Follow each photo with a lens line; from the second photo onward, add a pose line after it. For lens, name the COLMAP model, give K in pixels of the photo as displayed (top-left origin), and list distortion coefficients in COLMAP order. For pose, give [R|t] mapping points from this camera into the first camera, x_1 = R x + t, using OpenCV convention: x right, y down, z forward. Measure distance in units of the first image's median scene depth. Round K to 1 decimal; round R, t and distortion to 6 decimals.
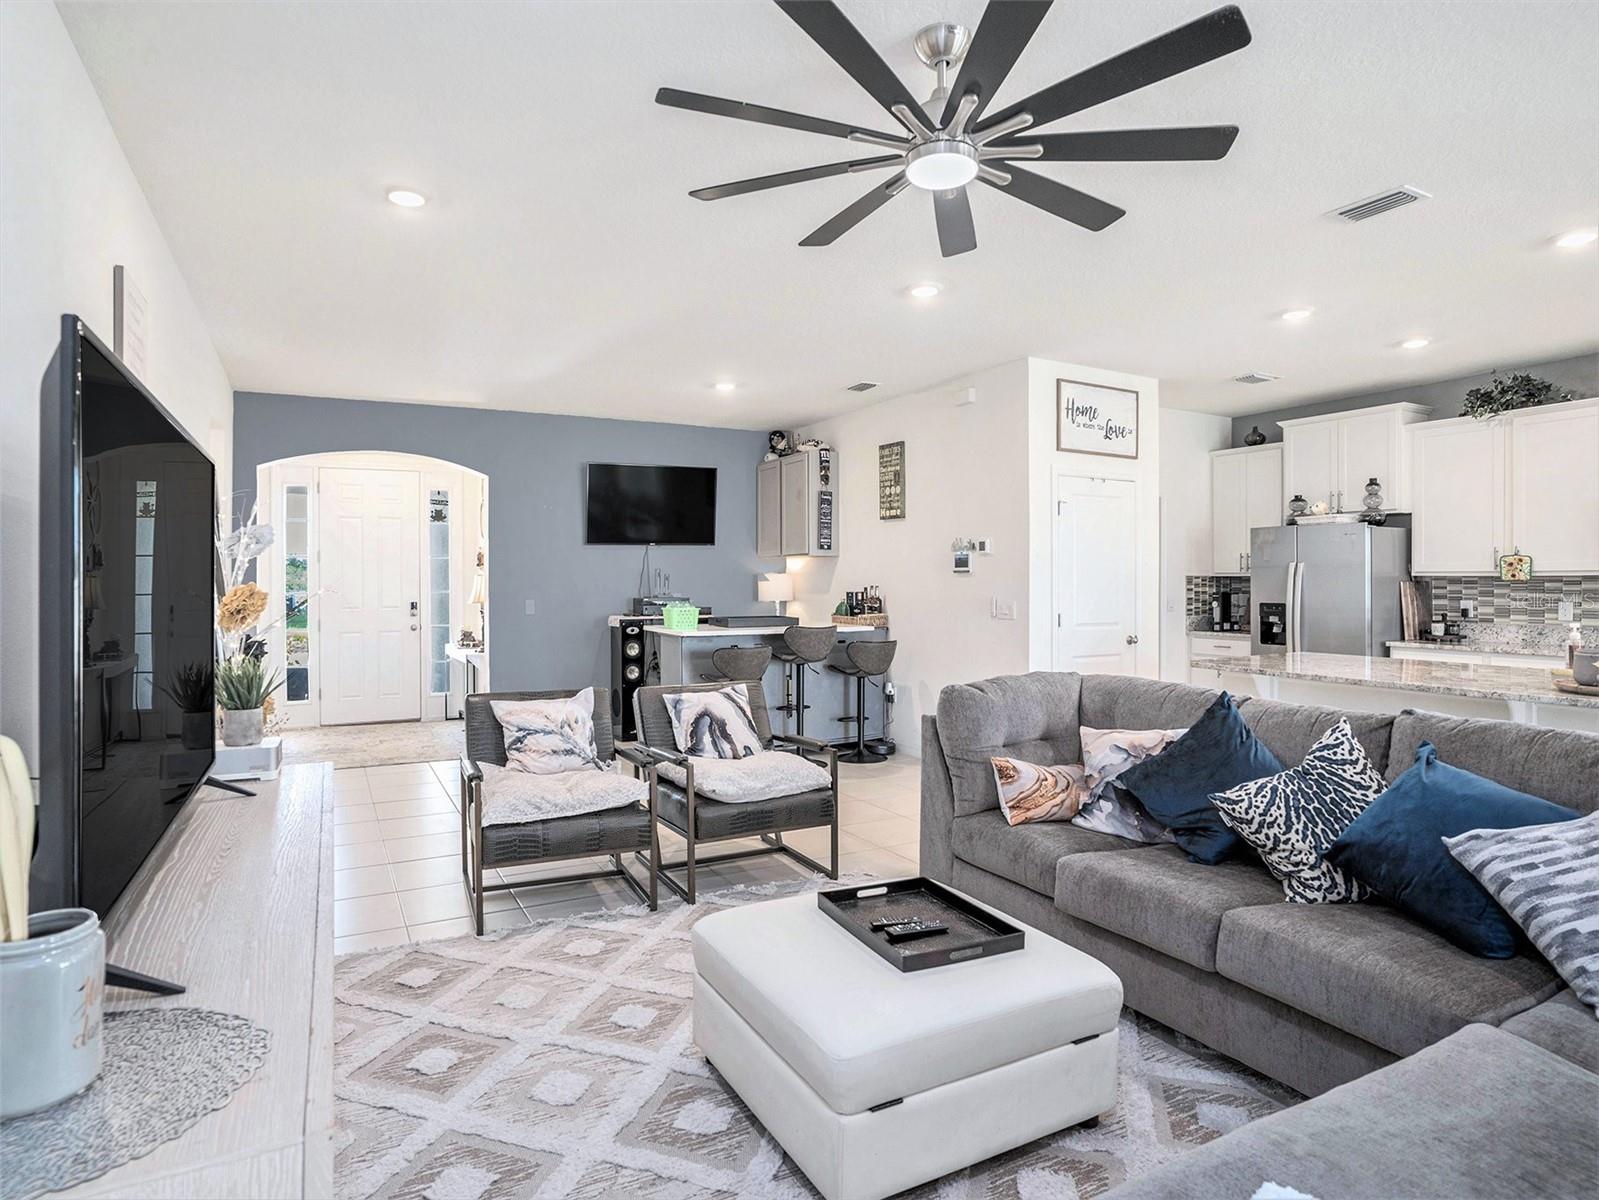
lens RADIAL K [[896.0, 0, 797.1], [0, 896.0, 582.9], [0, 0, 1]] dist [-0.088347, 0.047672]
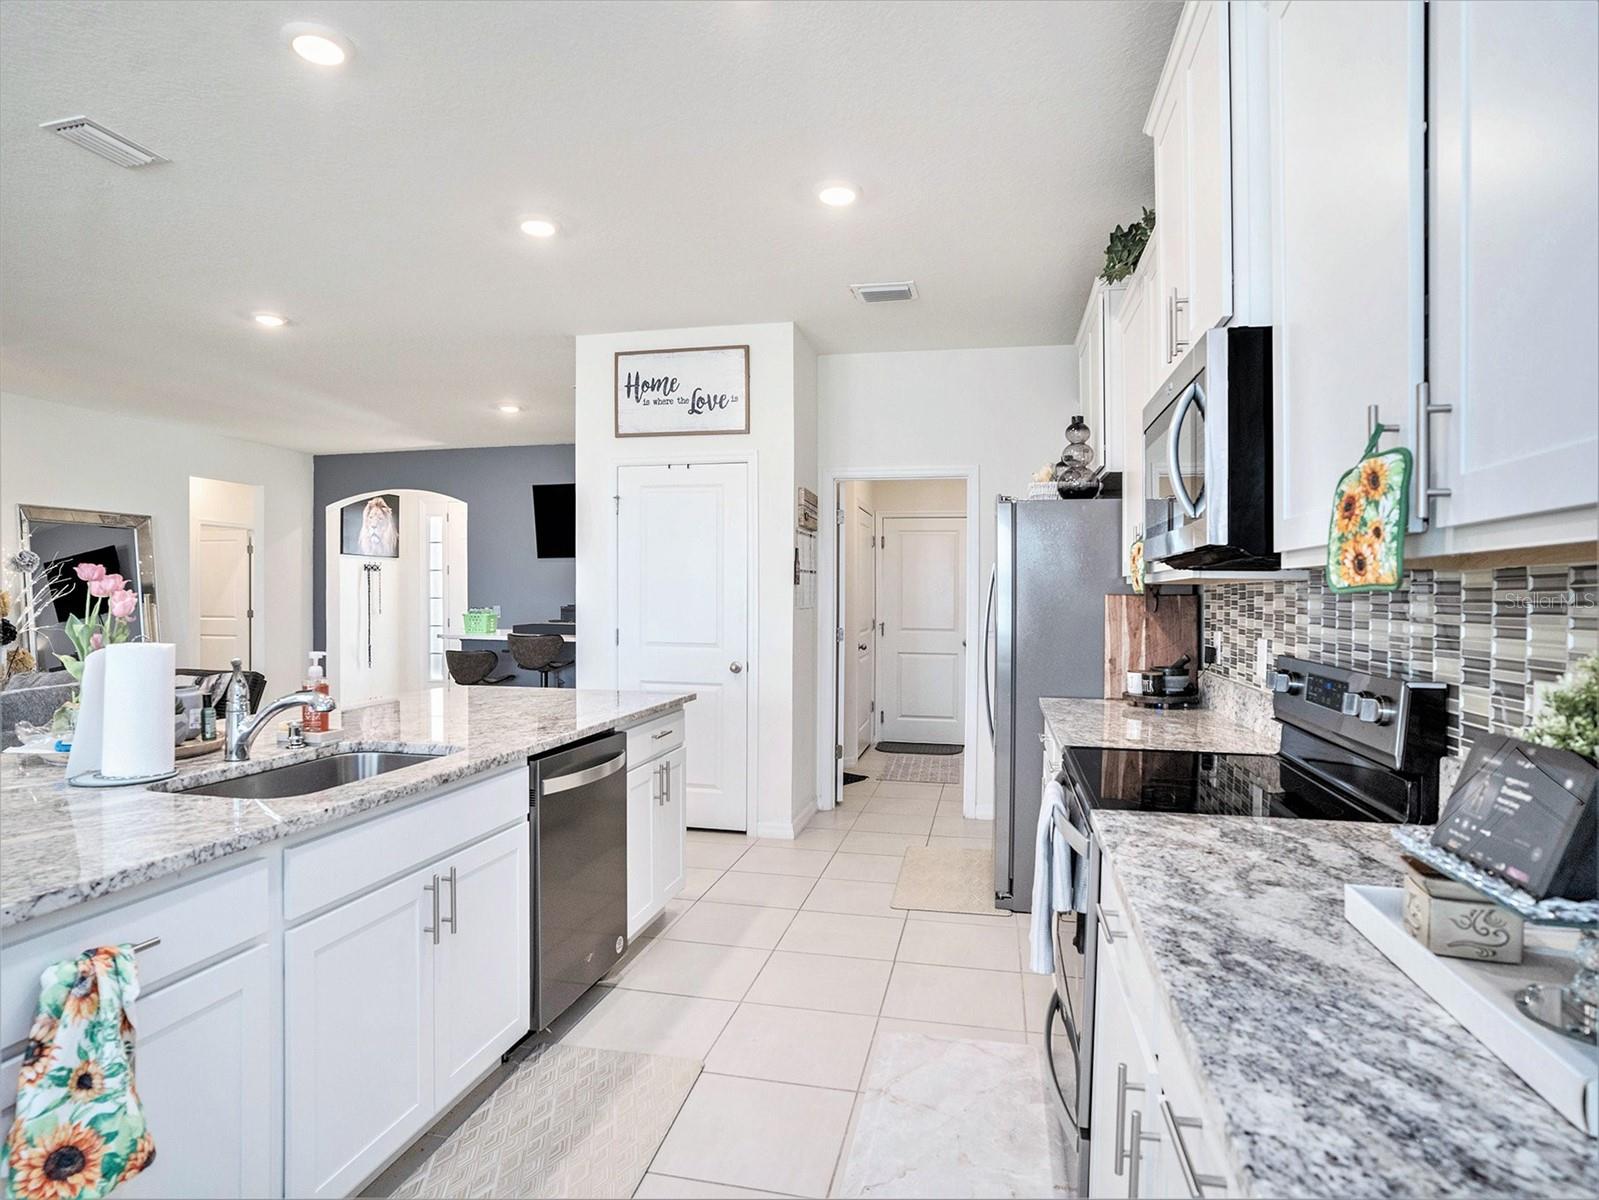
lens RADIAL K [[890.3, 0, 799.5], [0, 890.3, 600.0], [0, 0, 1]] dist [-0.071808, 0.000058]
pose [[0.763726, 0.010257, -0.645460, 0.934874], [-0.010752, 0.999937, 0.003167, 0.002493], [0.645452, 0.004521, 0.763788, 0.445576]]
